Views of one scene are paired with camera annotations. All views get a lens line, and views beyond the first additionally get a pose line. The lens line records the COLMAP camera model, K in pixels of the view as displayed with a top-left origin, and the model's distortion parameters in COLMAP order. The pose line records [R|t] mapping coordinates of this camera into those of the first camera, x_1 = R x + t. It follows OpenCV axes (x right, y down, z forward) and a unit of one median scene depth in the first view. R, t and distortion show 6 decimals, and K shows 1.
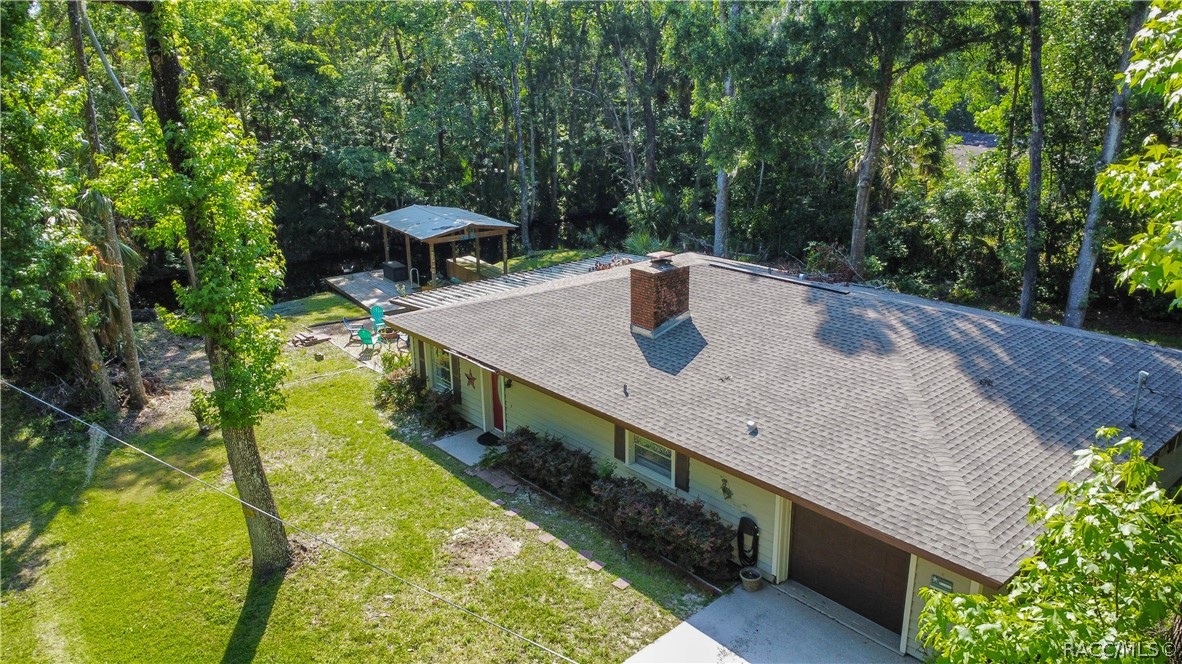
lens RADIAL K [[841.1, 0, 589.6], [0, 841.1, 331.4], [0, 0, 1]] dist [-0.050371, 0.010488]
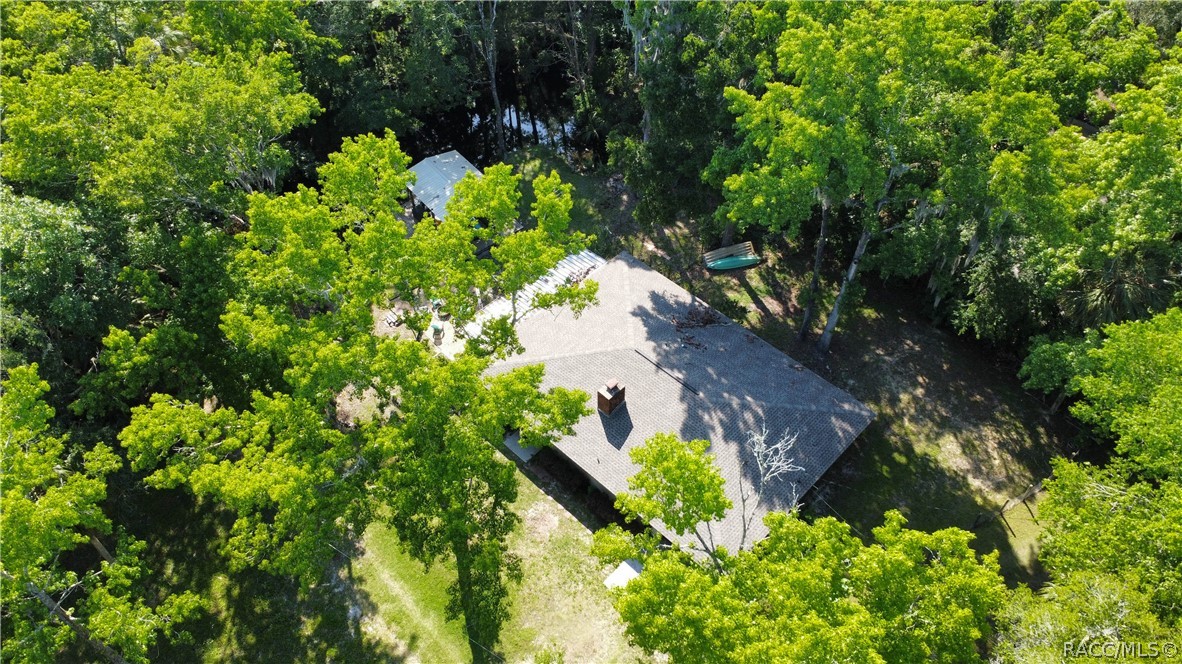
lens RADIAL K [[841.1, 0, 590.0], [0, 841.1, 315.2], [0, 0, 1]] dist [-0.050371, 0.010488]
pose [[0.995720, -0.059442, 0.070765, -0.121198], [0.015506, 0.862306, 0.506150, -1.449267], [-0.091108, -0.502886, 0.859537, -0.799379]]
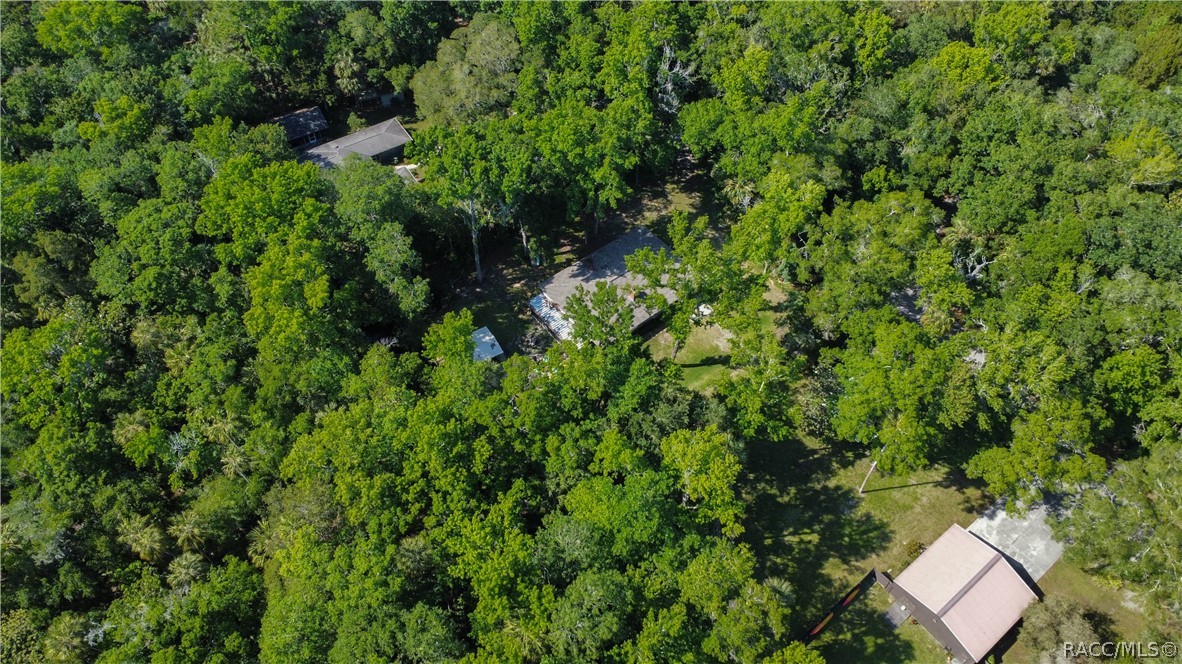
lens RADIAL K [[841.1, 0, 589.7], [0, 841.1, 330.5], [0, 0, 1]] dist [-0.050371, 0.010488]
pose [[0.045234, -0.776789, 0.628134, -3.831844], [0.297364, 0.610745, 0.733870, -4.306008], [-0.953692, 0.153589, 0.258616, -0.072976]]
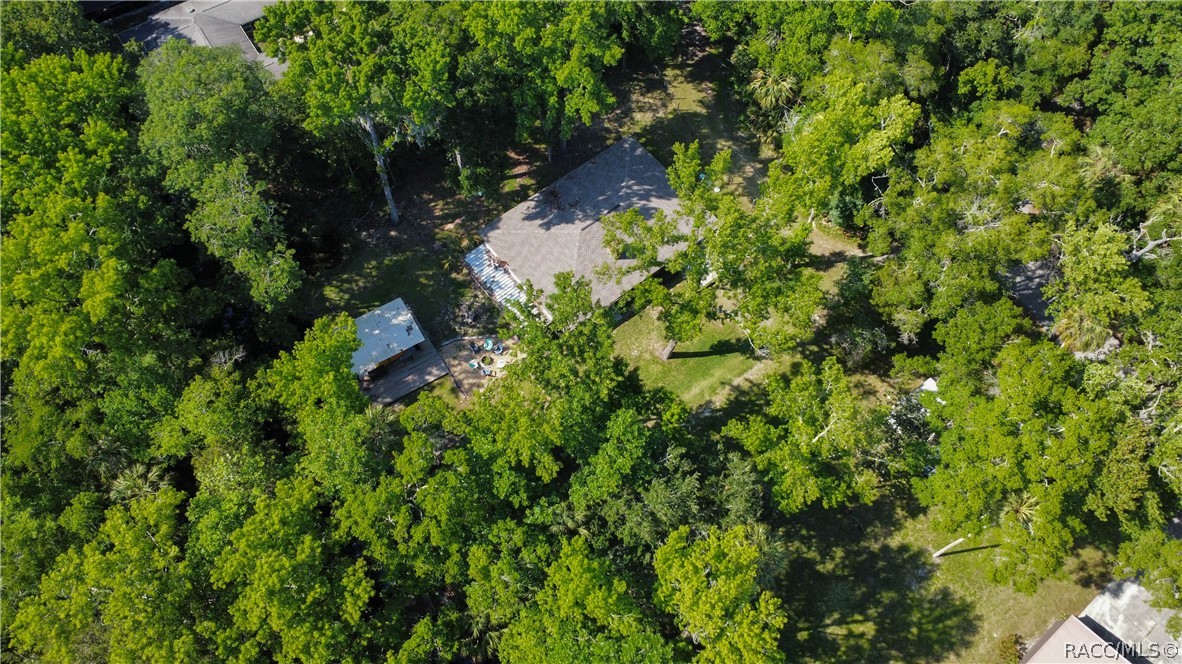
lens RADIAL K [[841.1, 0, 597.2], [0, 841.1, 334.8], [0, 0, 1]] dist [-0.050371, 0.010488]
pose [[0.036235, -0.884826, 0.464510, -2.150844], [0.276280, 0.455569, 0.846243, -3.291971], [-0.960394, 0.097672, 0.260967, 0.194035]]
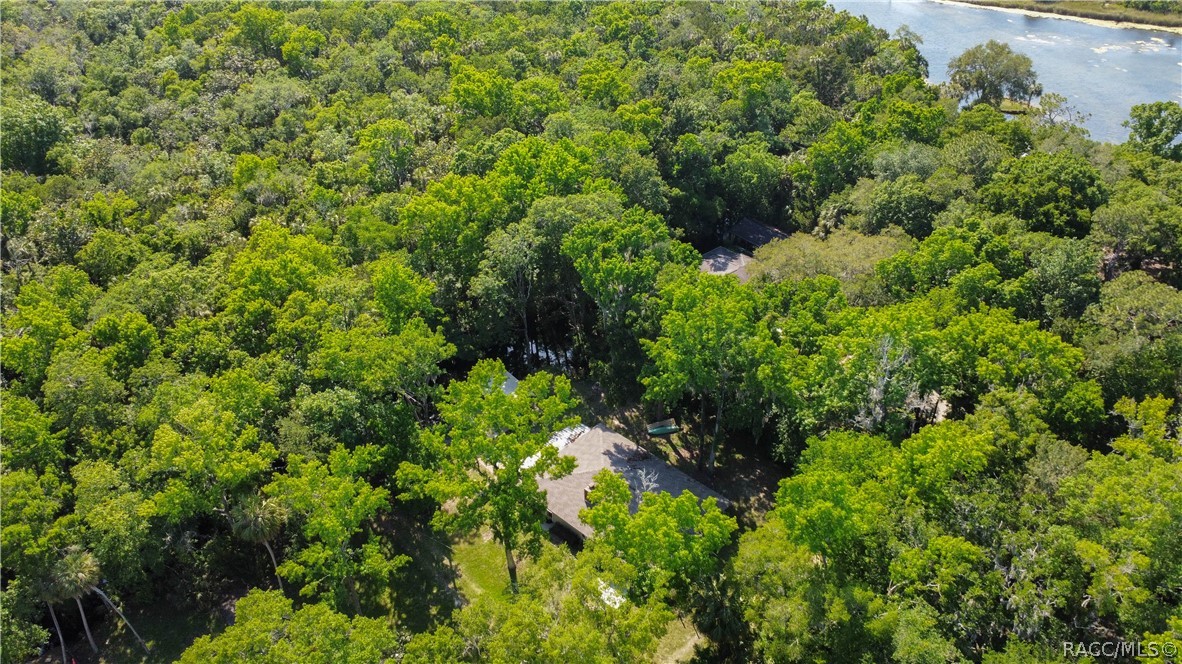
lens RADIAL K [[841.1, 0, 589.5], [0, 841.1, 334.3], [0, 0, 1]] dist [-0.050371, 0.010488]
pose [[0.995596, -0.047591, 0.080767, -0.247019], [0.022315, 0.957105, 0.288882, -2.201604], [-0.091051, -0.285808, 0.953952, -3.010710]]
